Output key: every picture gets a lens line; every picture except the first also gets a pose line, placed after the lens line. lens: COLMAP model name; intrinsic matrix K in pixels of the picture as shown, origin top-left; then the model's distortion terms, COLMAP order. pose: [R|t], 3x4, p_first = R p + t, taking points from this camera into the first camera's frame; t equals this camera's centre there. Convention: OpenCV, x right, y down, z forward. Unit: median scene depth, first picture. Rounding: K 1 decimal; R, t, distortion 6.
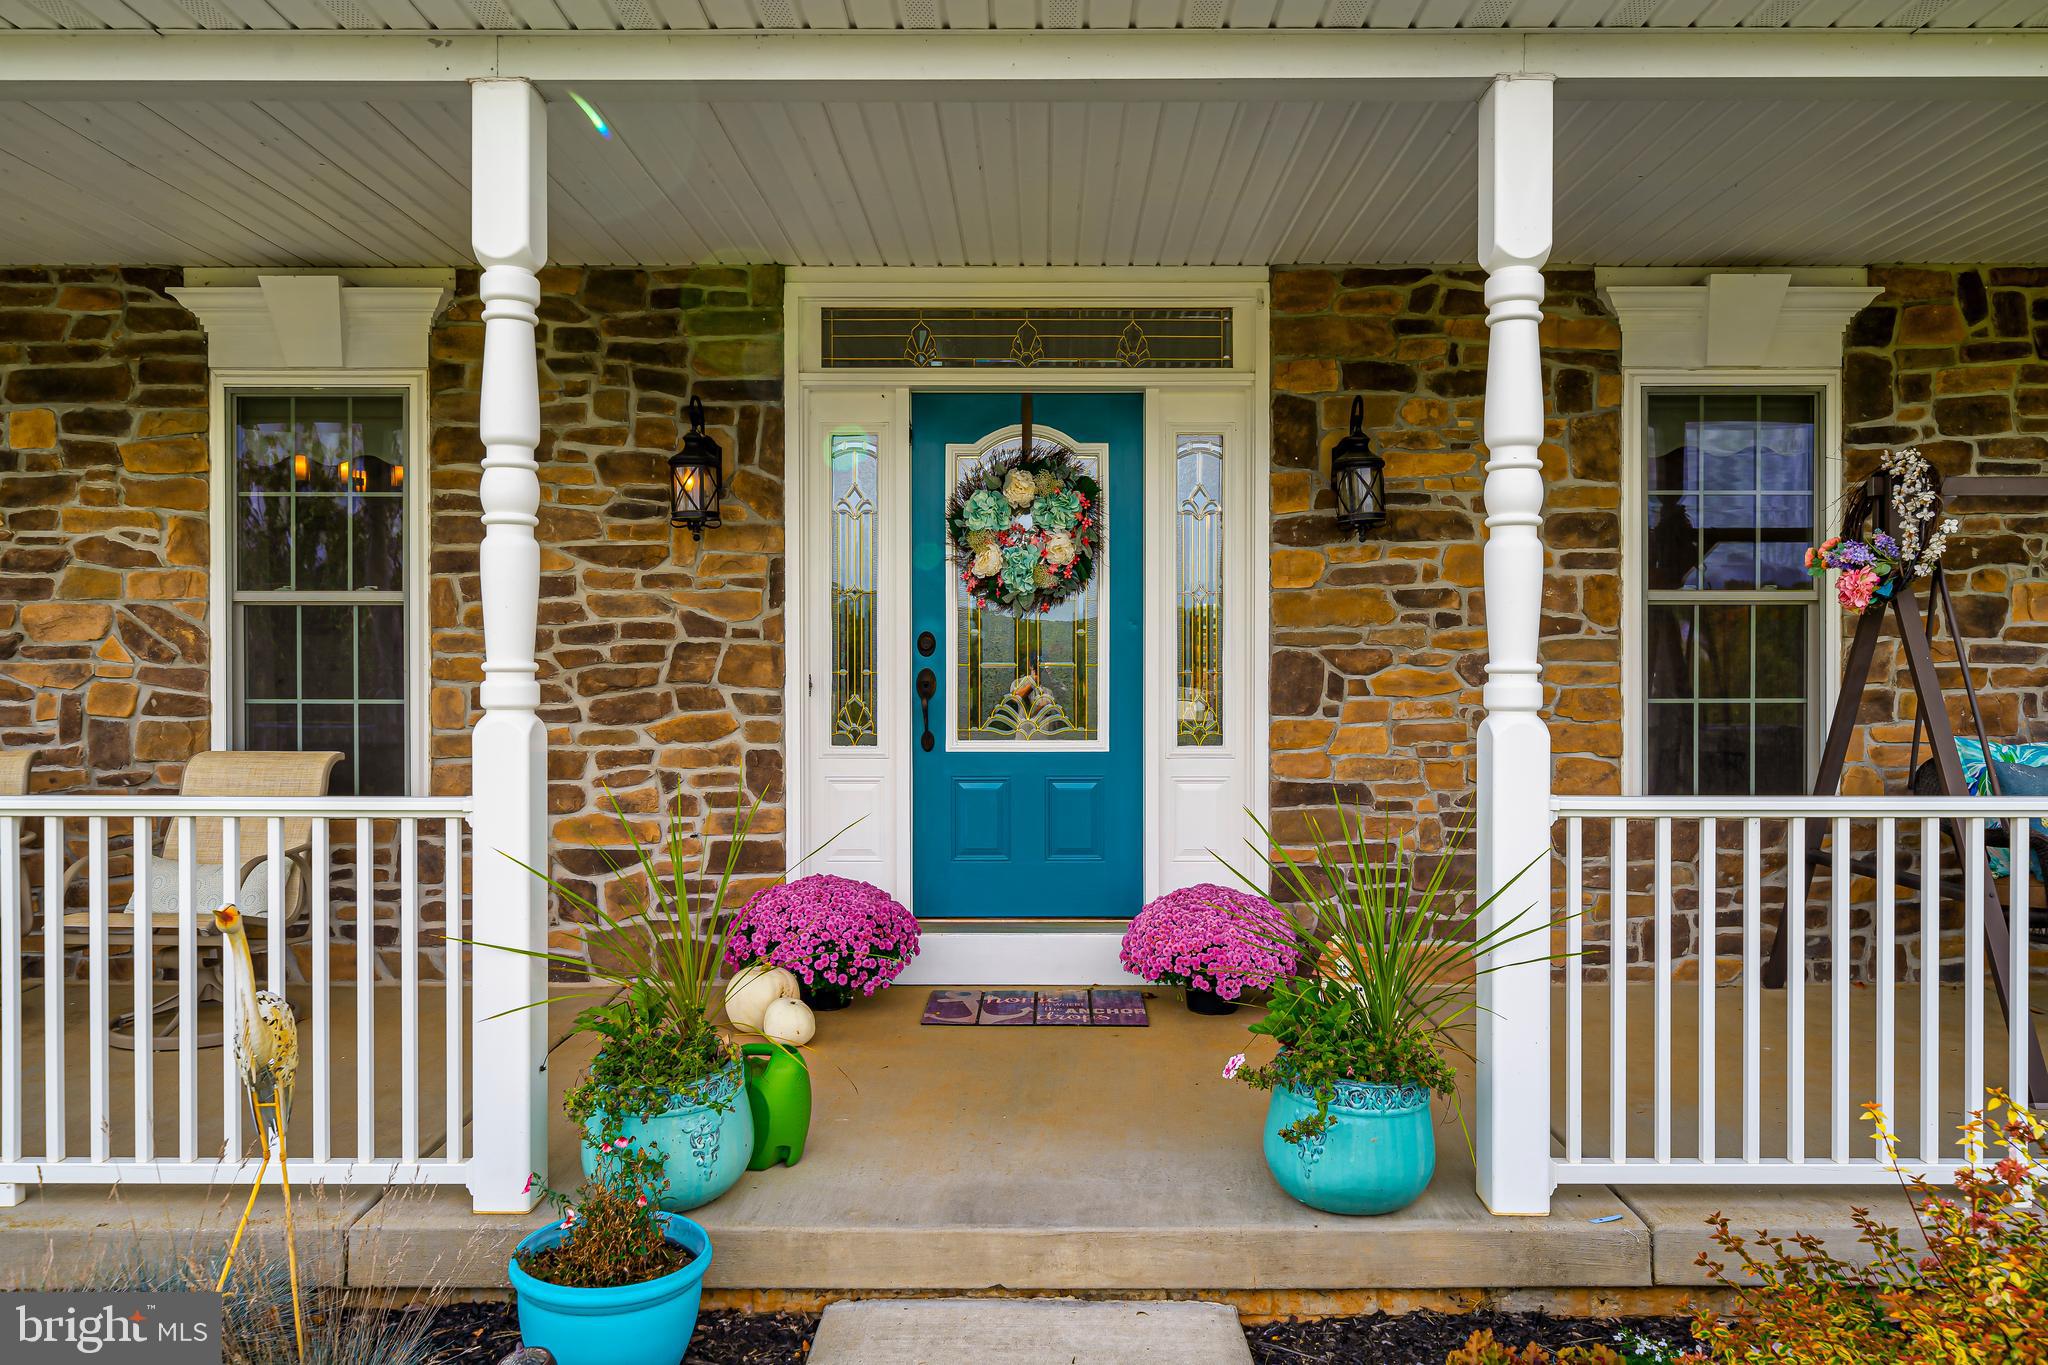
lens RADIAL K [[1415.3, 0, 1026.2], [0, 1415.3, 684.6], [0, 0, 1]] dist [0.004067, 0.000411]
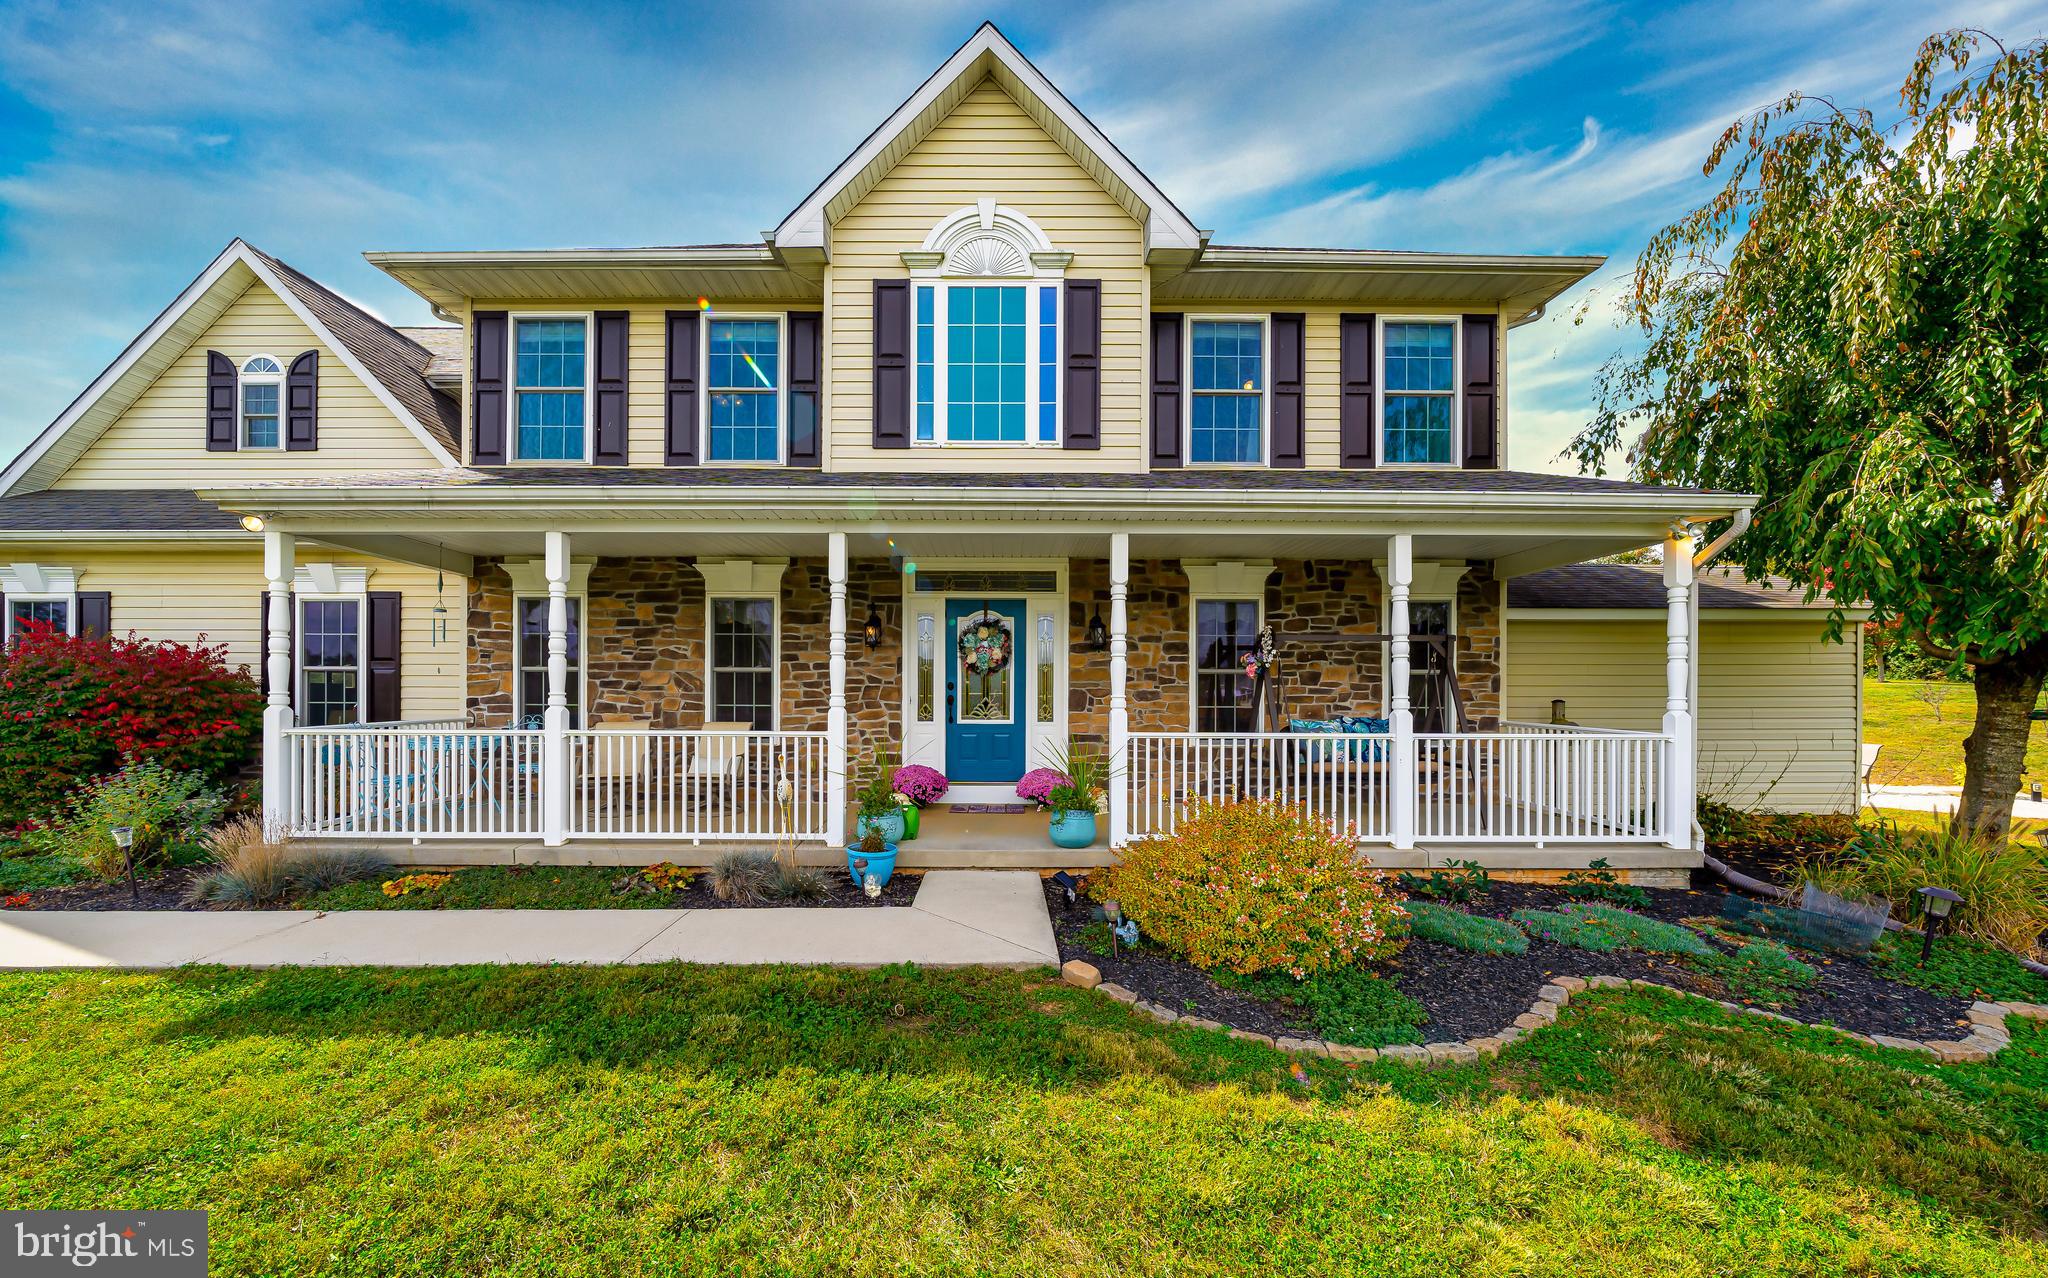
lens RADIAL K [[714.8, 0, 1007.3], [0, 714.8, 692.9], [0, 0, 1]] dist [-0.000056, 0.000000]
pose [[0.999765, 0.003949, 0.021326, 0.014682], [-0.003732, 0.999941, -0.010217, -0.000622], [-0.021365, 0.010135, 0.999720, -0.478854]]
